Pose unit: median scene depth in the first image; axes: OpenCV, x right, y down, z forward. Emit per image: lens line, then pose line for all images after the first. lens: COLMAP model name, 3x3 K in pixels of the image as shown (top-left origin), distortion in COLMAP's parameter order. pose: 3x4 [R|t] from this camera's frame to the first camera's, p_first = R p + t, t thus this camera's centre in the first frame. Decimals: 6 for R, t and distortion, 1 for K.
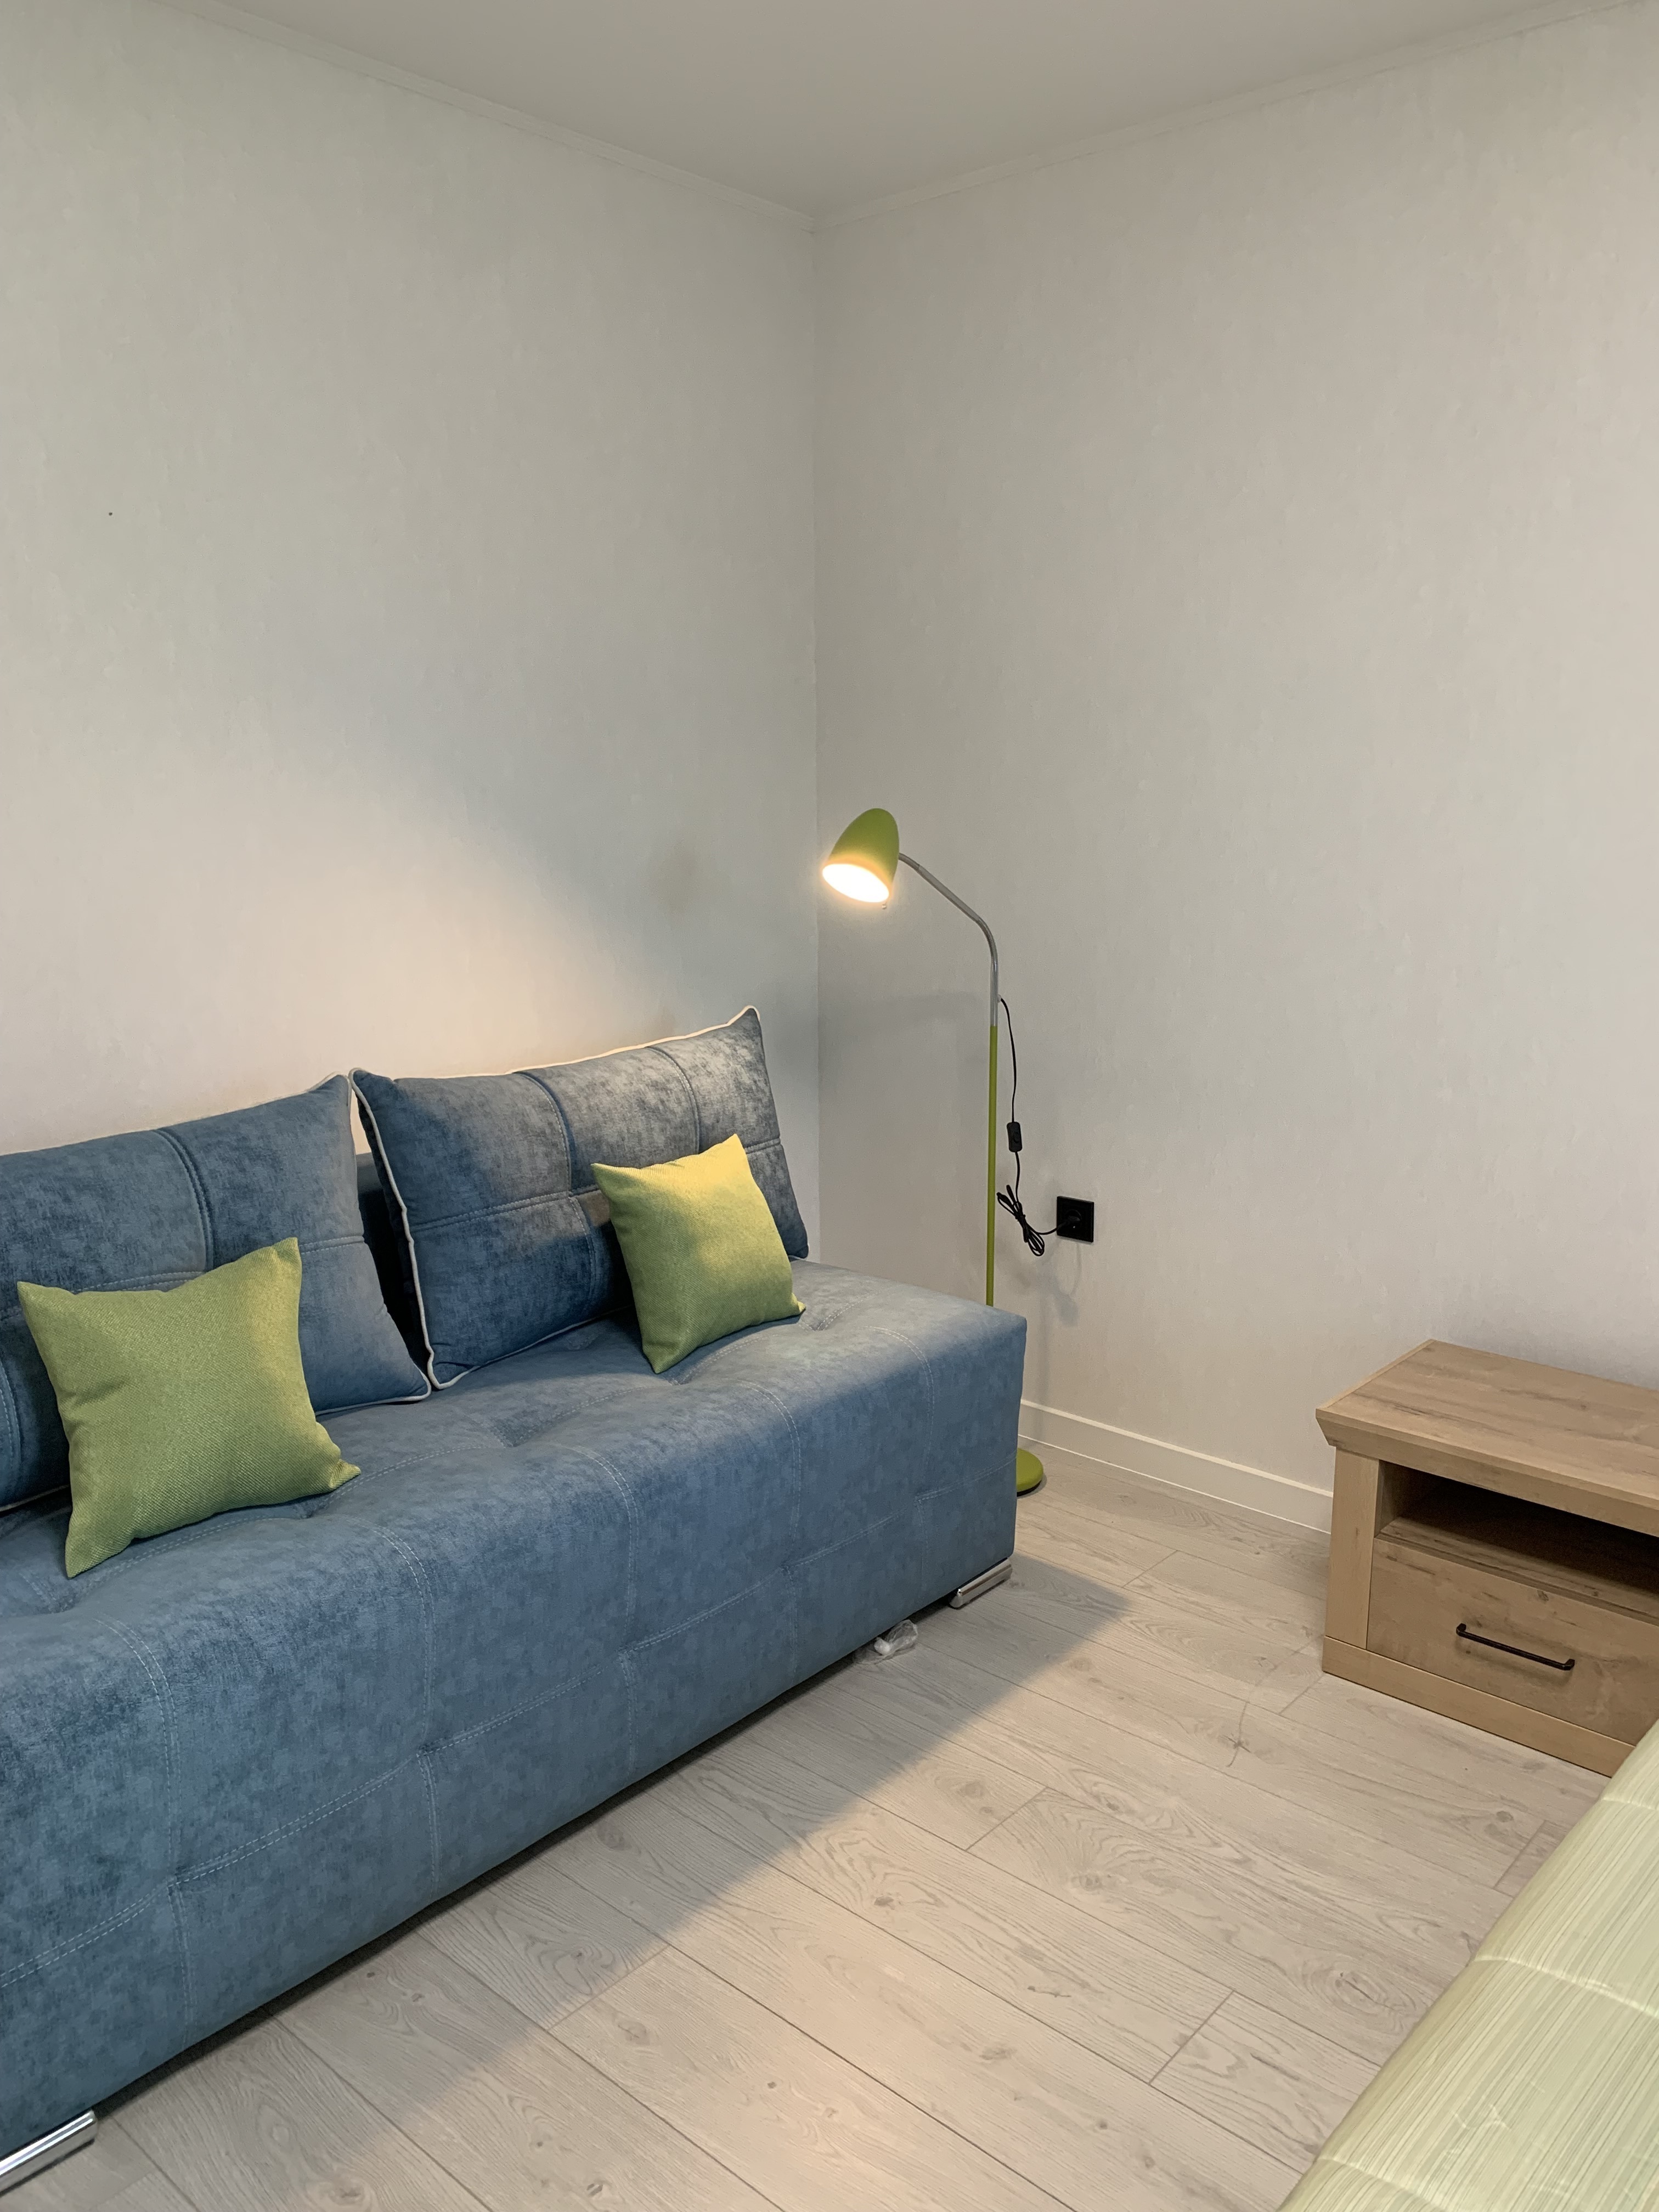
lens RADIAL K [[1662.0, 0, 829.5], [0, 1662.0, 1103.0], [0, 0, 1]] dist [0.011575, -0.042561]
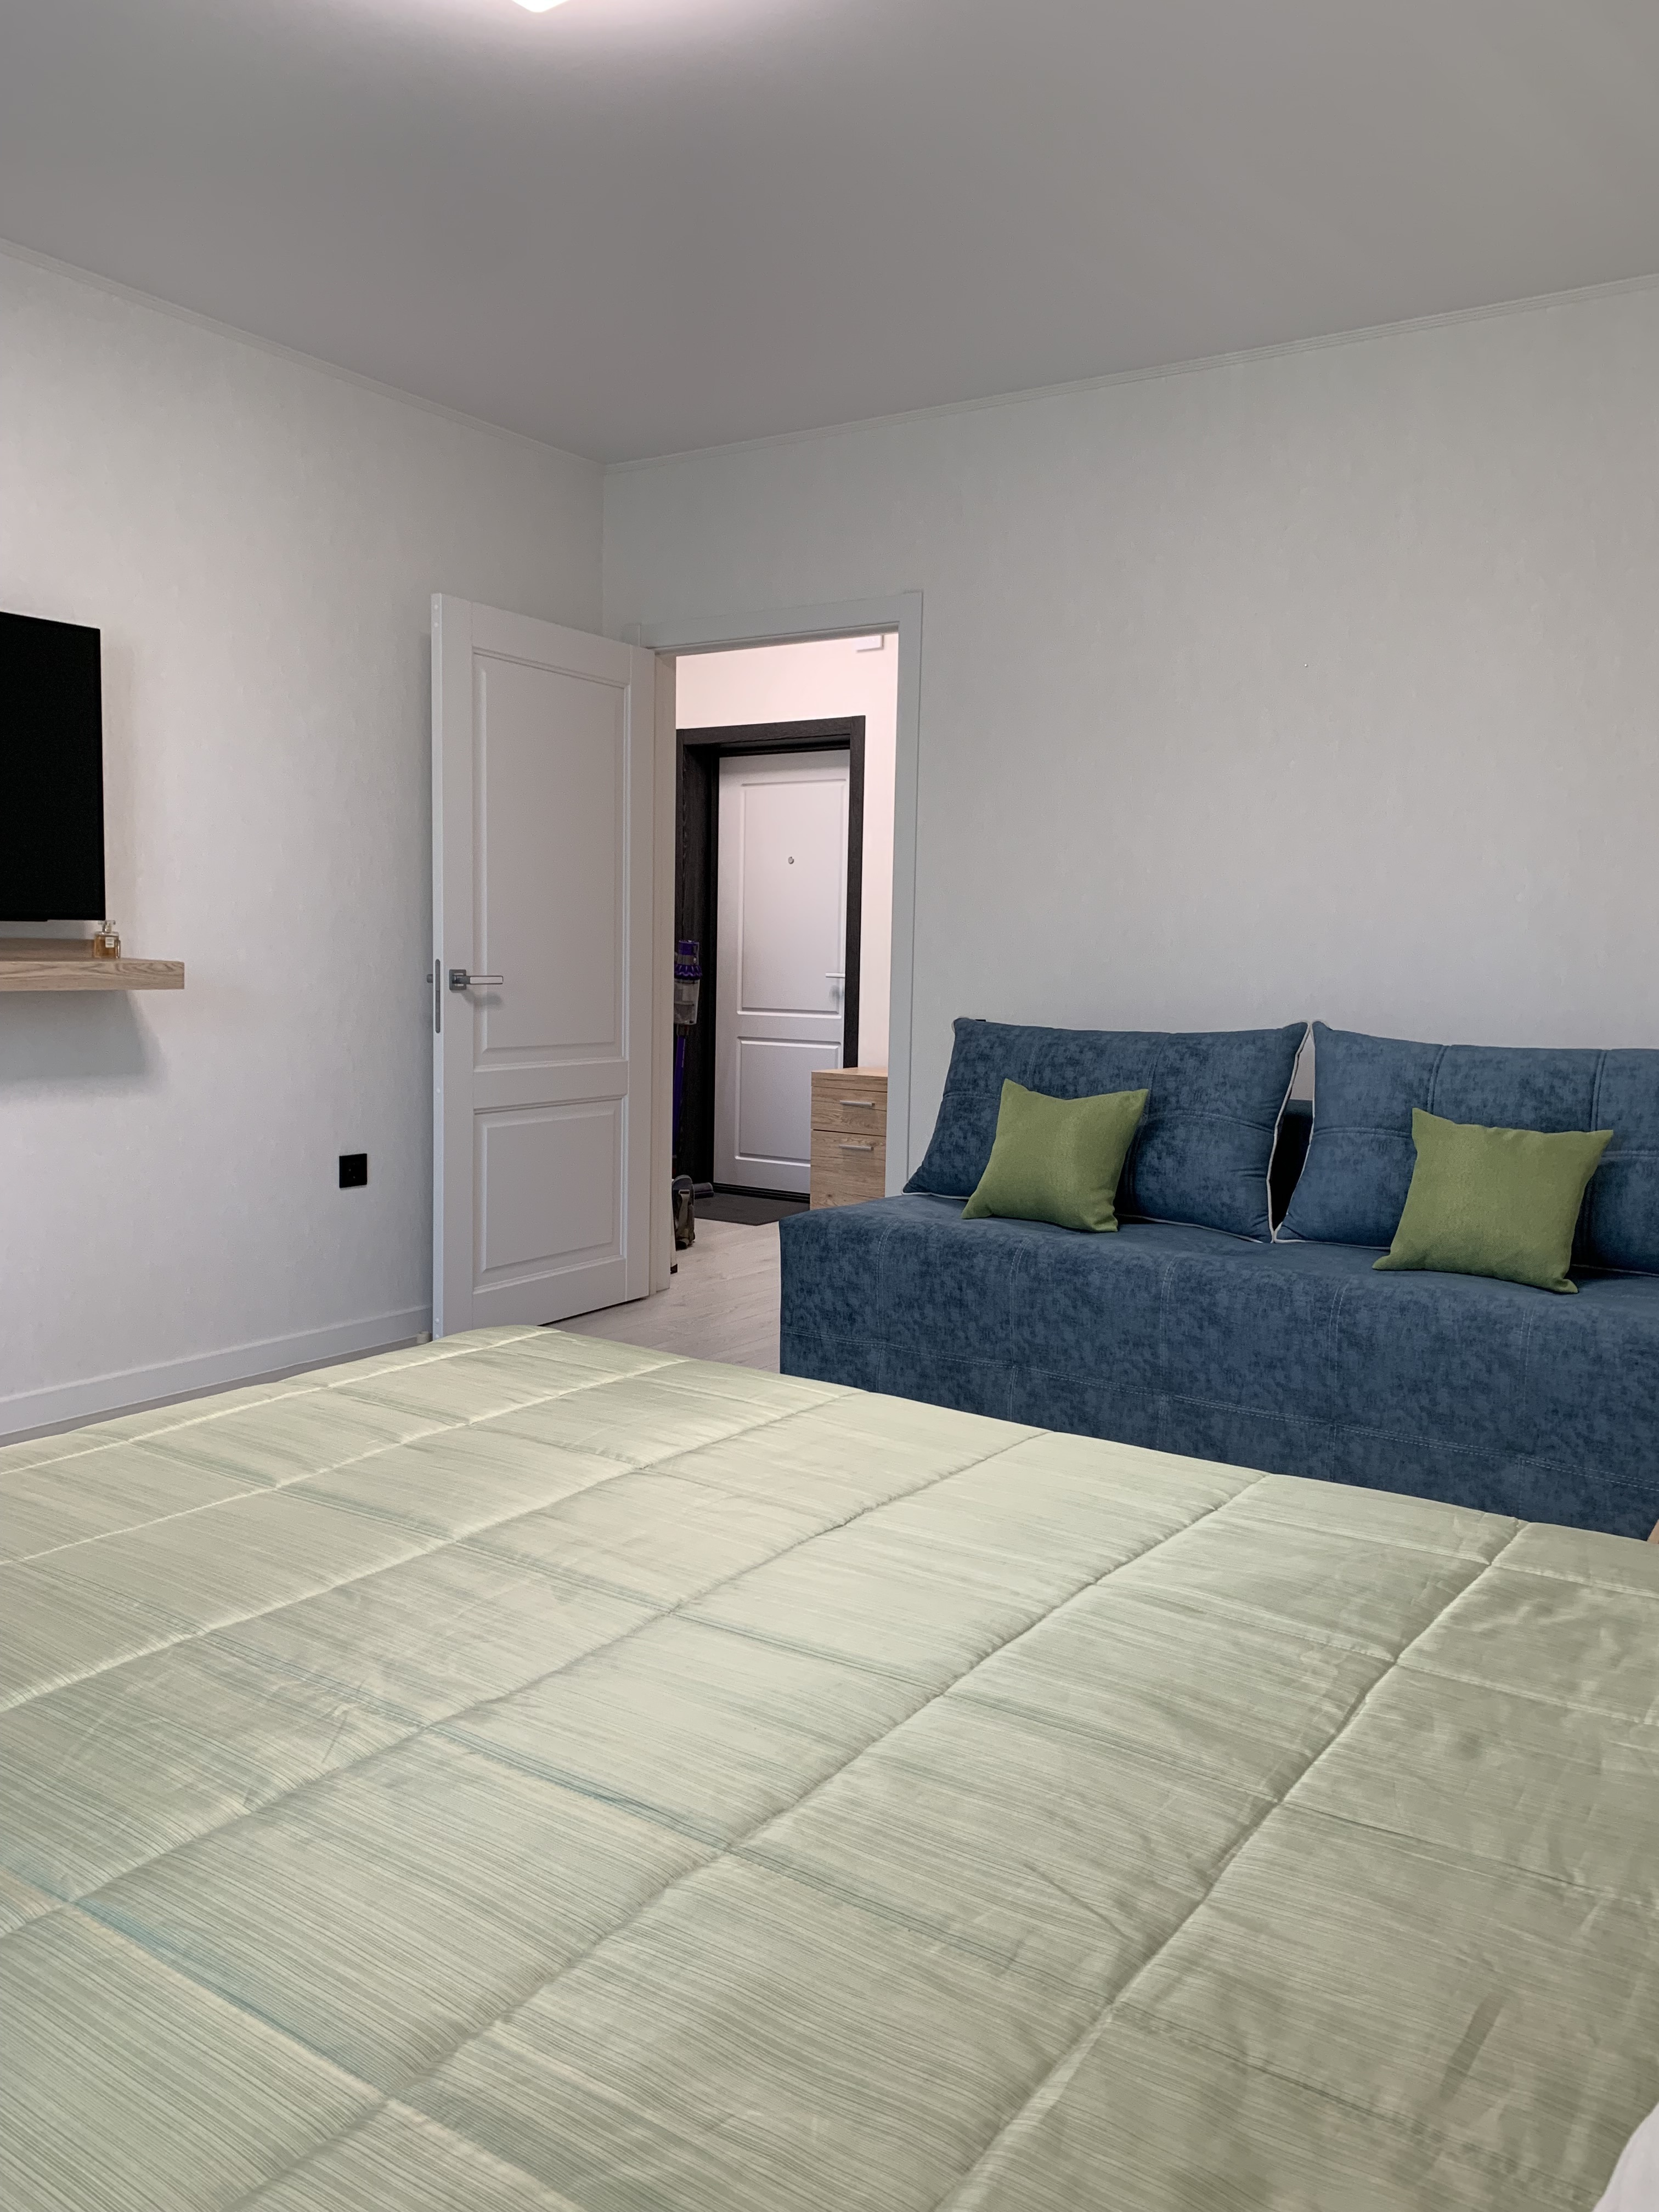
lens RADIAL K [[1662.0, 0, 827.0], [0, 1662.0, 1102.7], [0, 0, 1]] dist [0.011575, -0.042561]
pose [[0.129828, 0.095271, -0.986949, 1.419788], [-0.212916, 0.974832, 0.066093, 0.058623], [0.968407, 0.201557, 0.146845, 0.525945]]
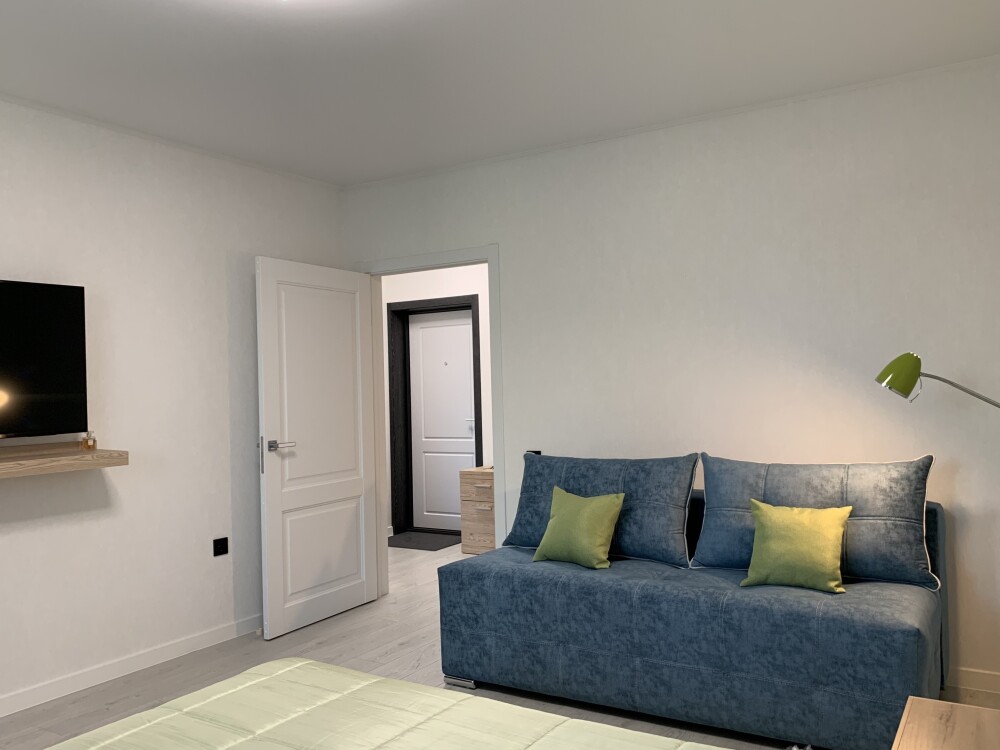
lens RADIAL K [[820.0, 0, 500.0], [0, 820.0, 367.2], [0, 0, 1]] dist [-0.012059, -0.010544]
pose [[0.160425, -0.025491, -0.986719, 1.377715], [-0.165654, 0.984792, -0.052374, -0.041899], [0.973048, 0.171856, 0.153762, 0.557789]]
